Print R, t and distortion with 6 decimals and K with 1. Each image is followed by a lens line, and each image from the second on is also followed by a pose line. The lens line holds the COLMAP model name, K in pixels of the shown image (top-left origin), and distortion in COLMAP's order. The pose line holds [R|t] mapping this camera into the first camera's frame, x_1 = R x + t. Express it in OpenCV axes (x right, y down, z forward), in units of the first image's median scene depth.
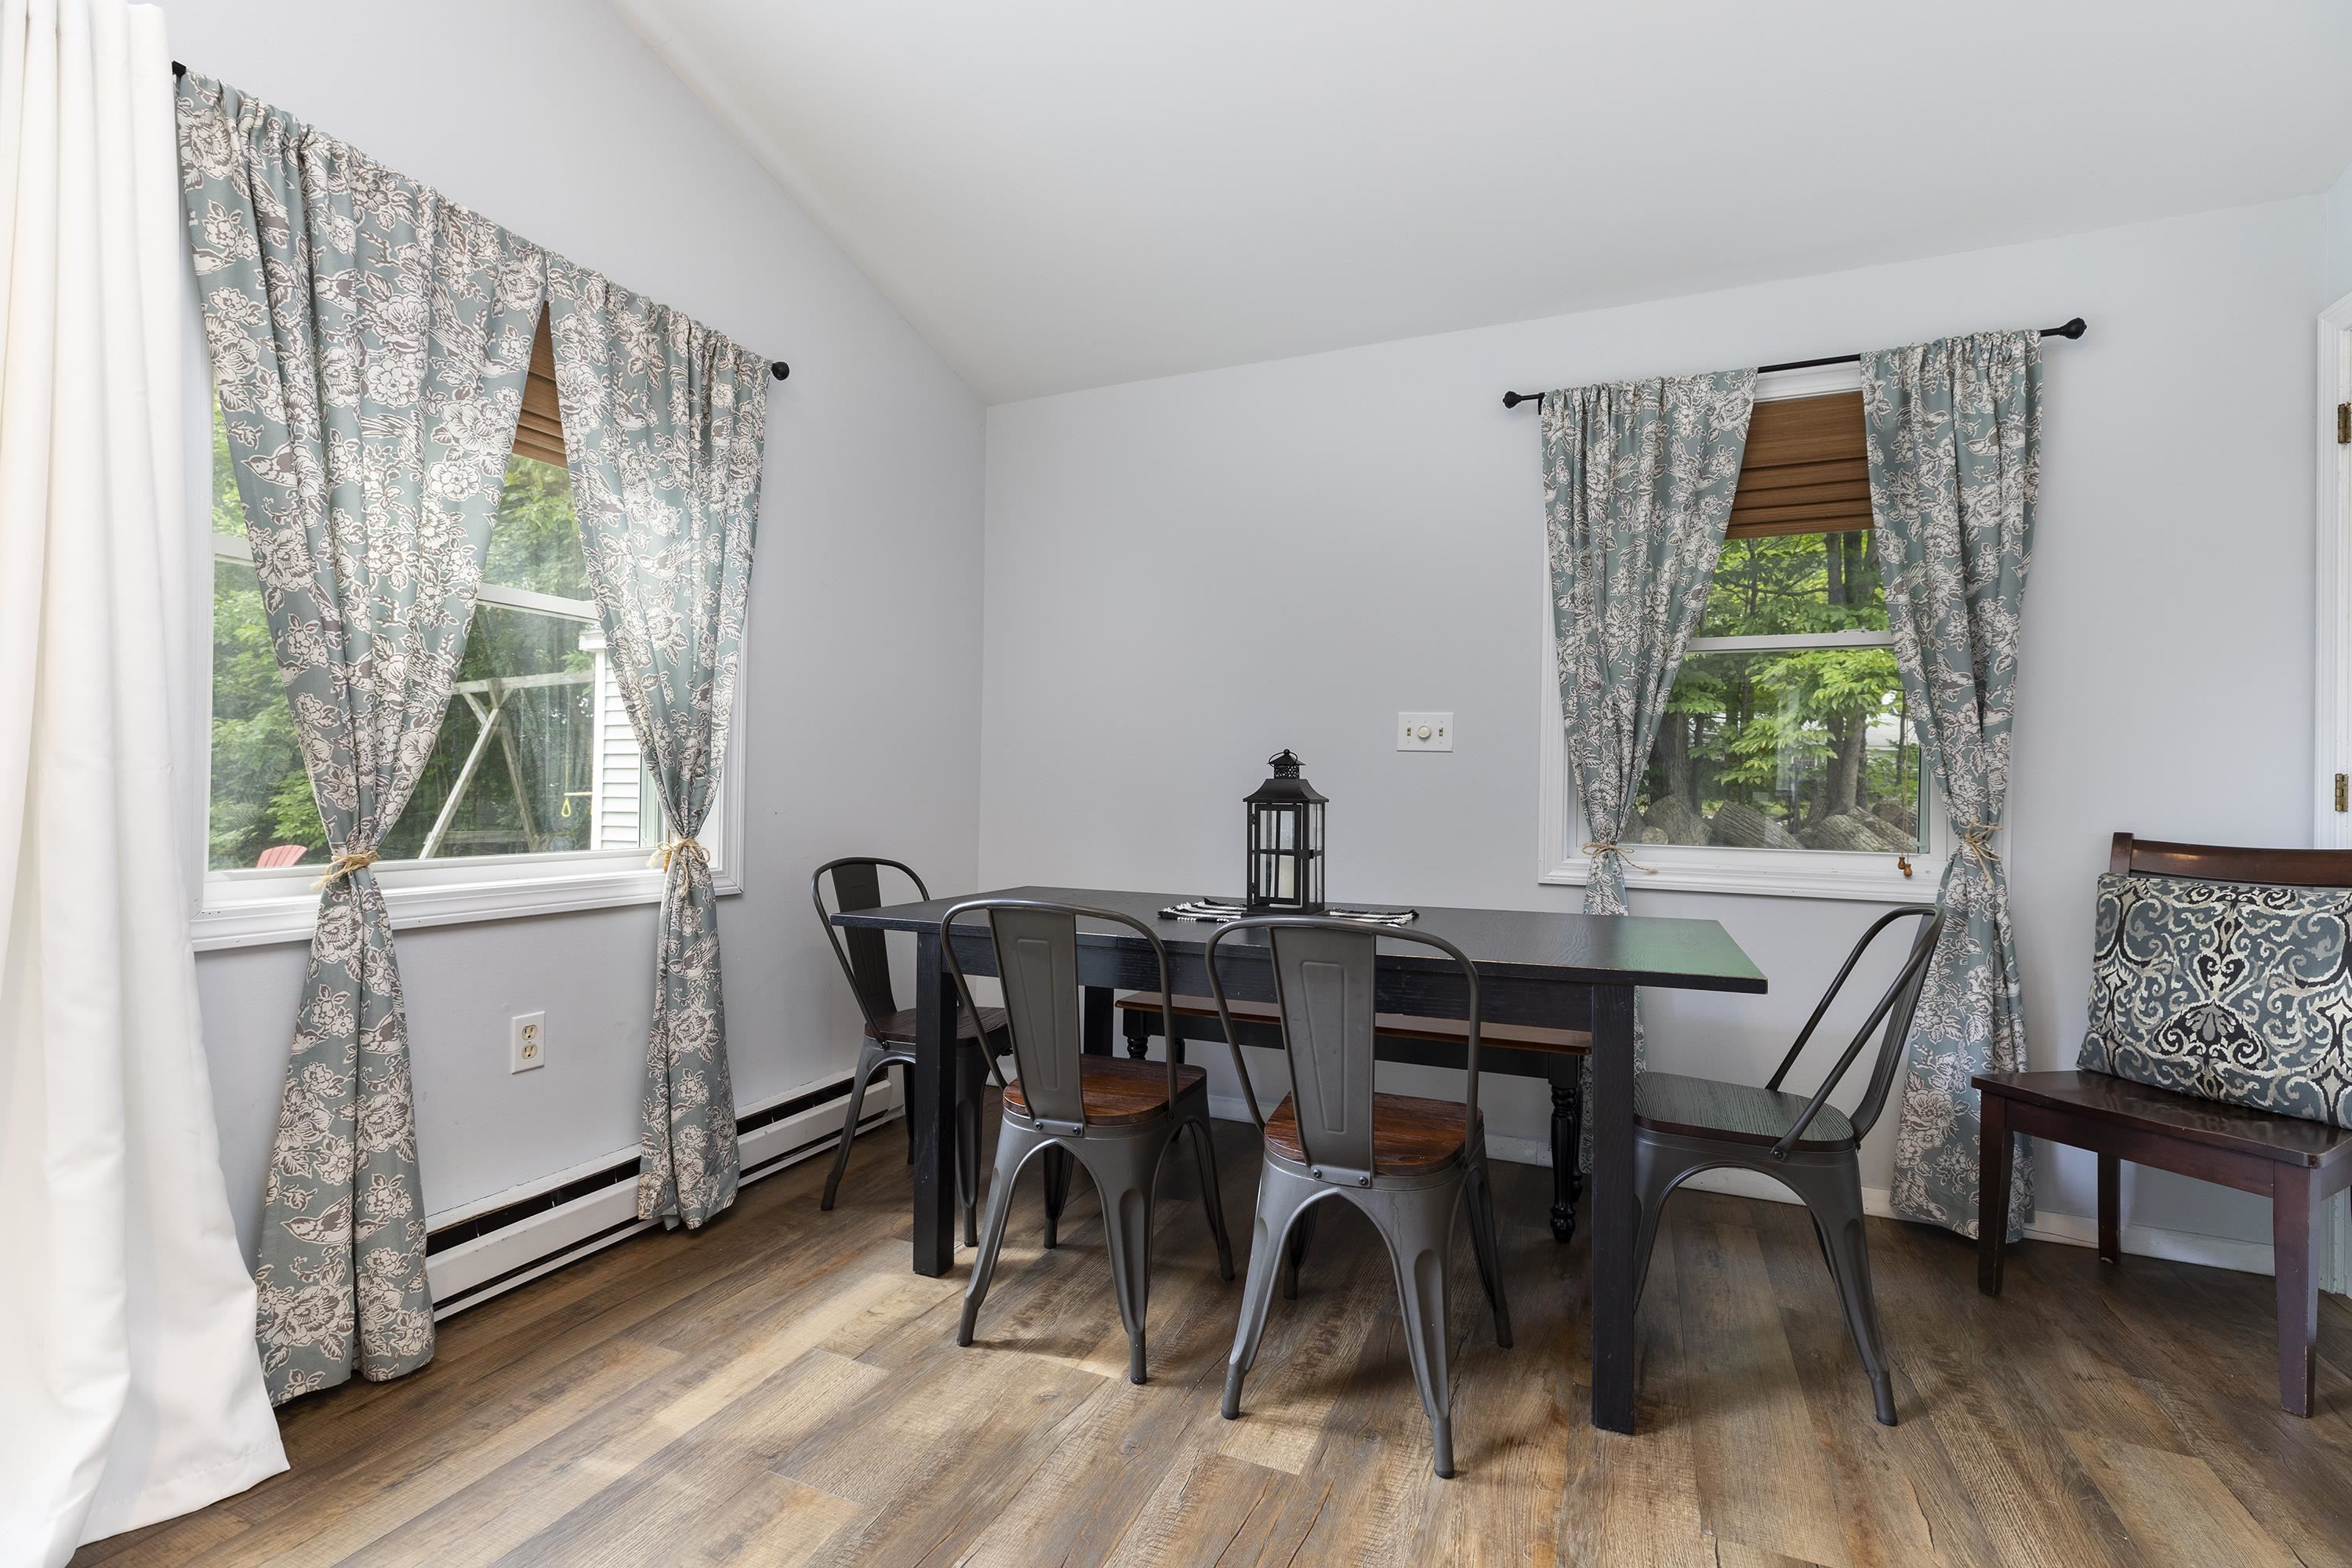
lens RADIAL K [[1040.8, 0, 1179.1], [0, 1040.8, 786.3], [0, 0, 1]] dist [0.003503, -0.000261]
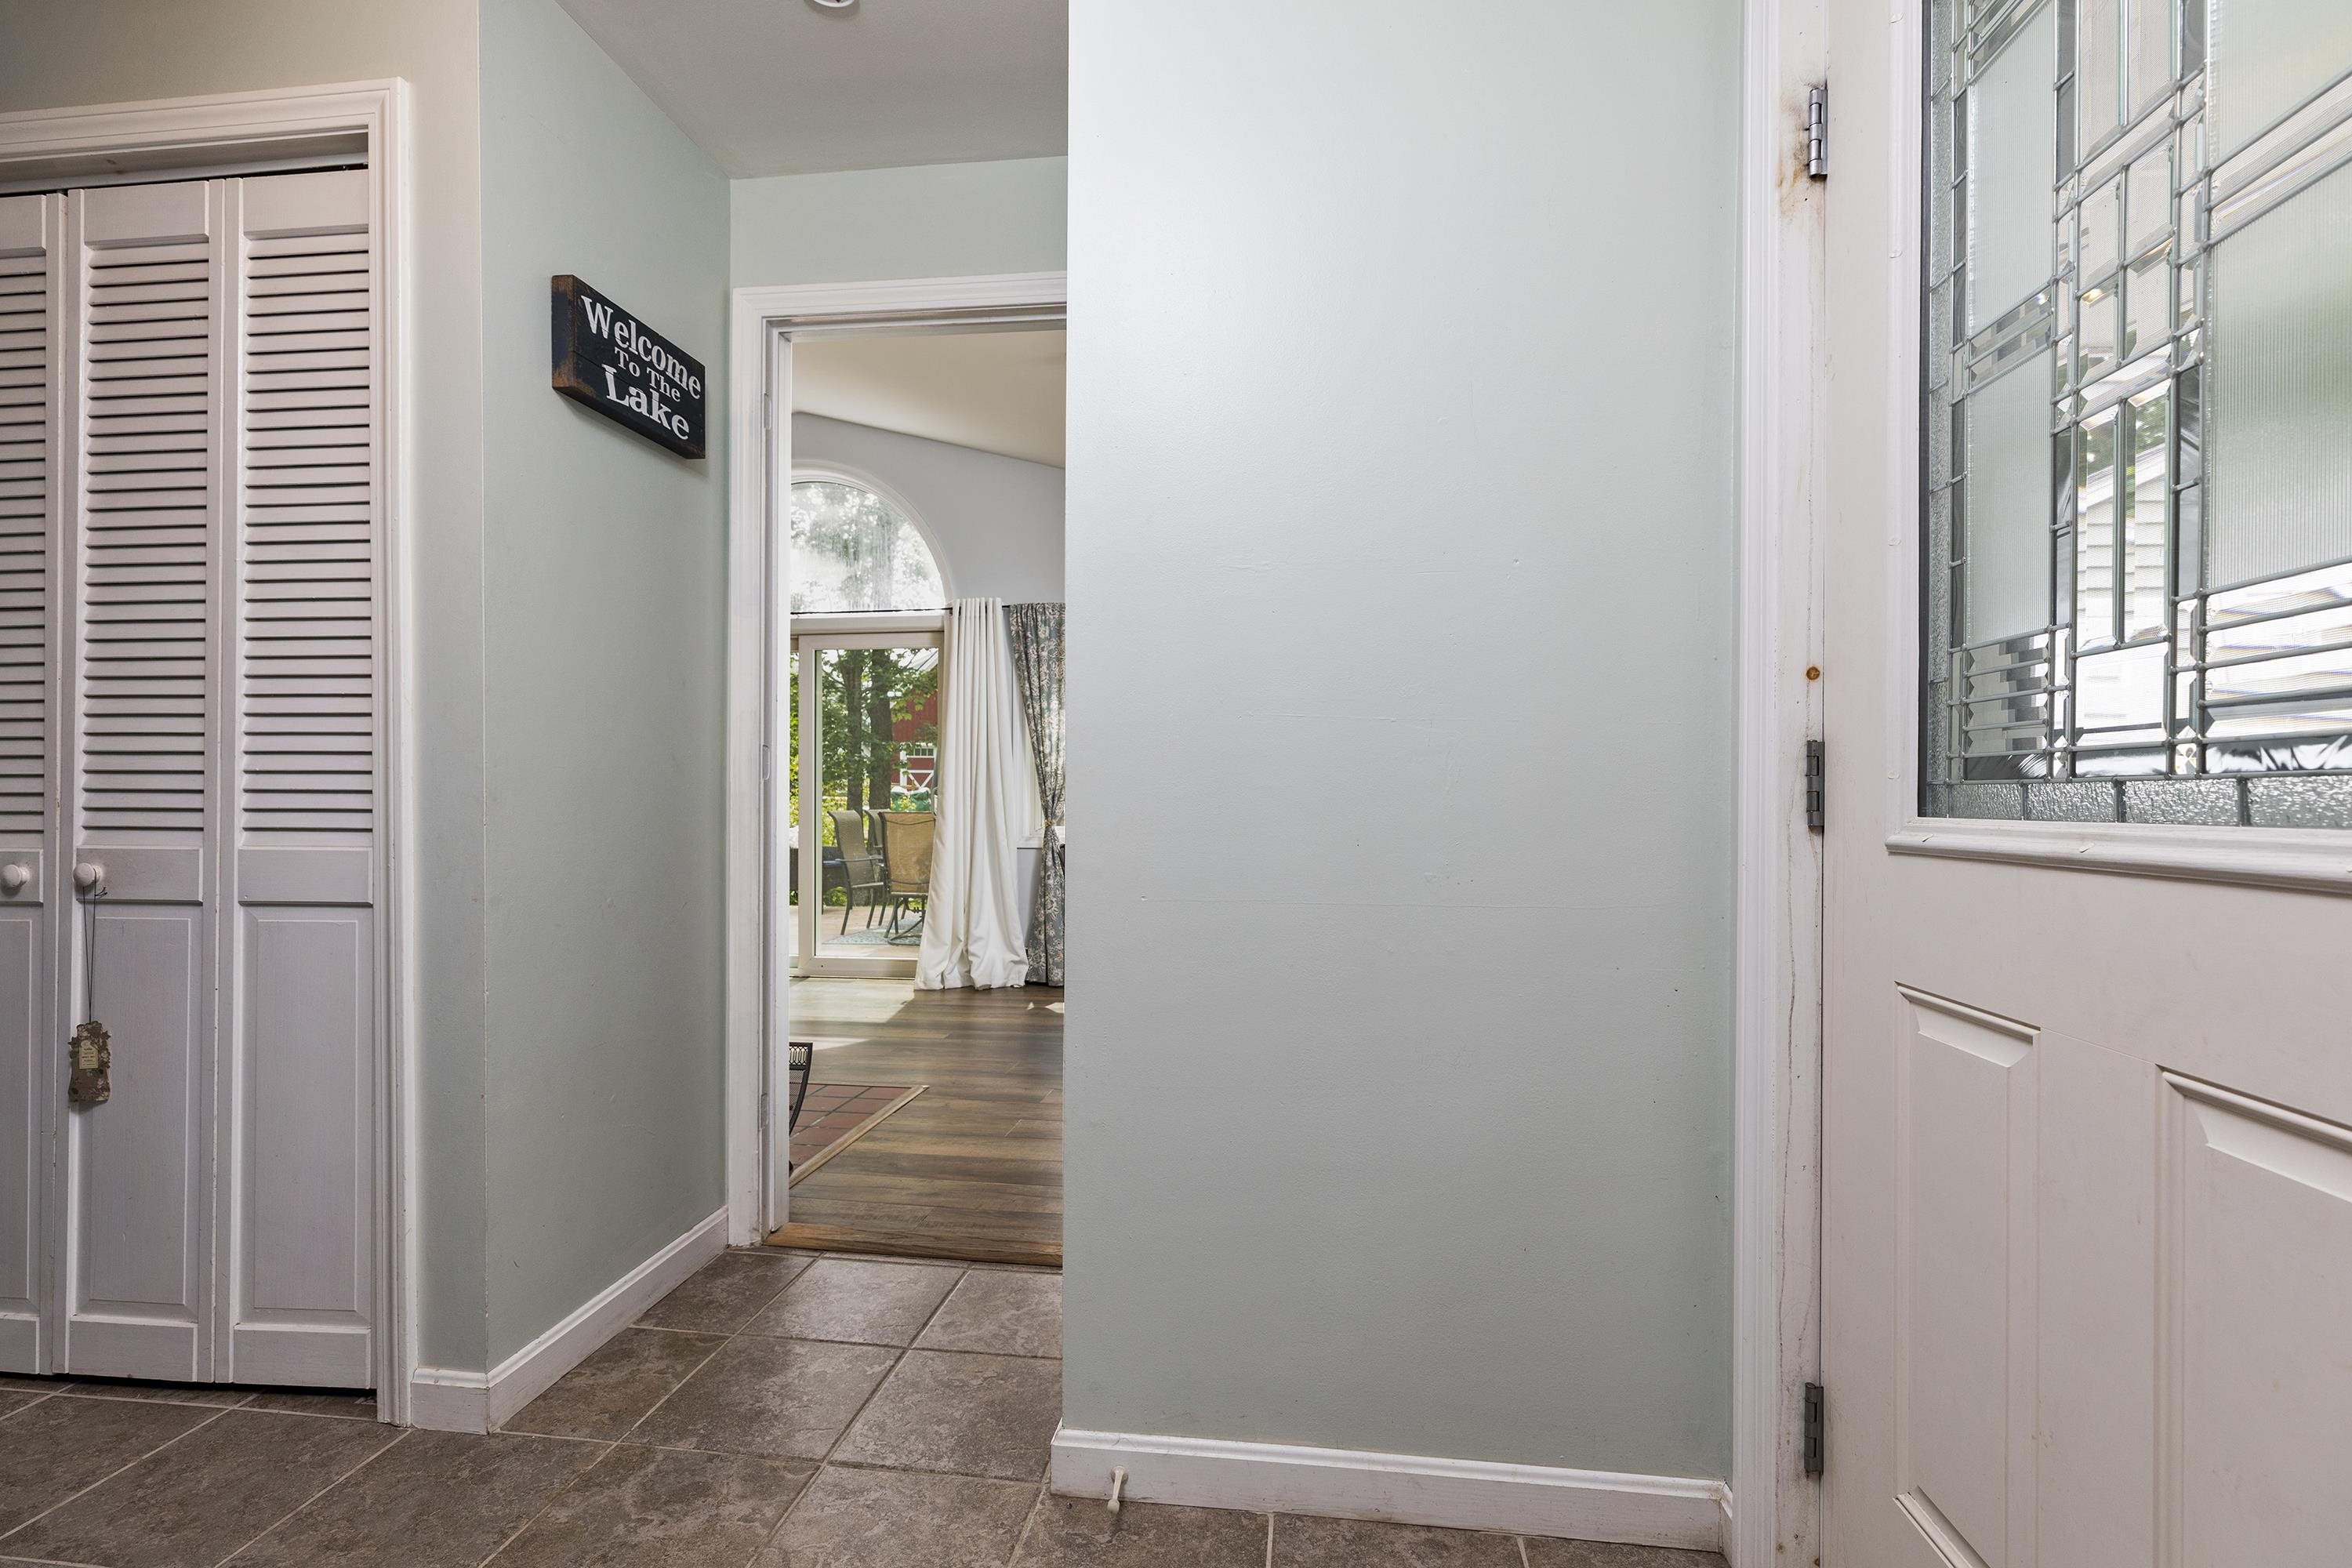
lens RADIAL K [[1040.8, 0, 1185.1], [0, 1040.8, 796.9], [0, 0, 1]] dist [0.003503, -0.000261]
pose [[0.285967, -0.021527, -0.957998, 2.039525], [0.005040, 0.999768, -0.020961, 0.049134], [0.958226, 0.001166, 0.286009, 0.408575]]
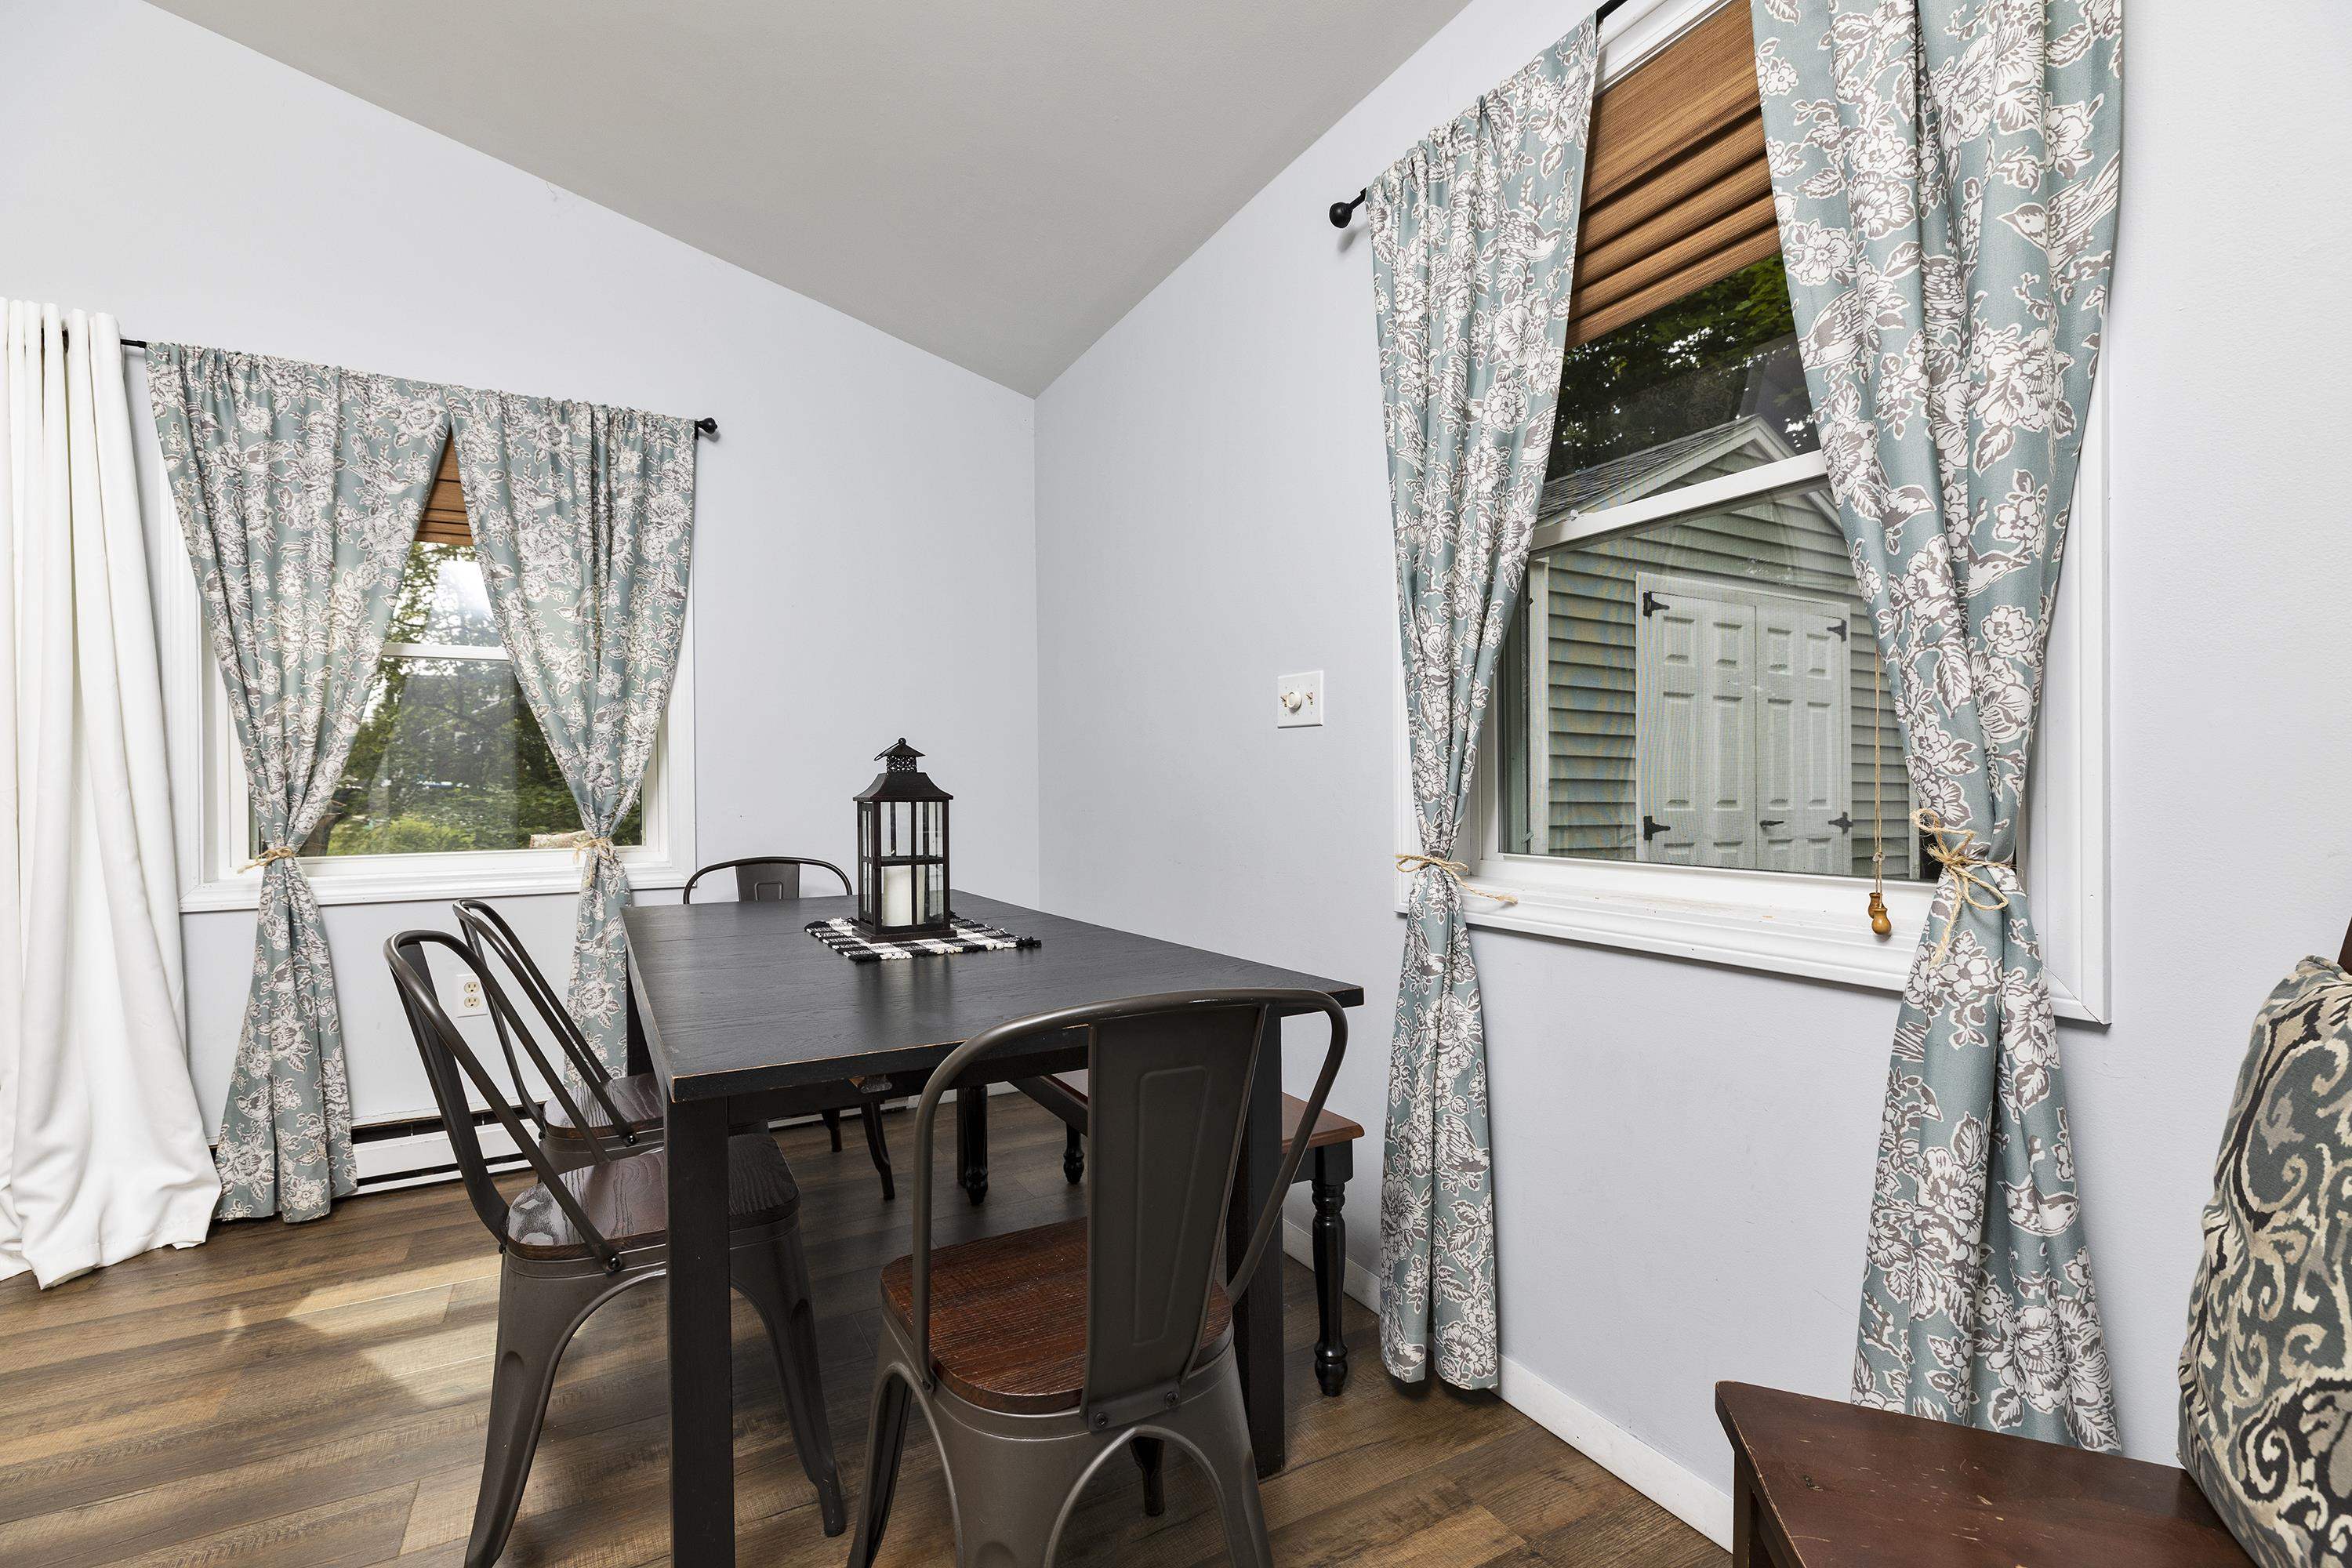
lens RADIAL K [[1040.8, 0, 1171.2], [0, 1040.8, 787.8], [0, 0, 1]] dist [0.003503, -0.000261]
pose [[0.792106, -0.023686, -0.609924, 0.890862], [0.025164, 0.999664, -0.006140, 0.017579], [0.609864, -0.010484, 0.792436, 0.519767]]
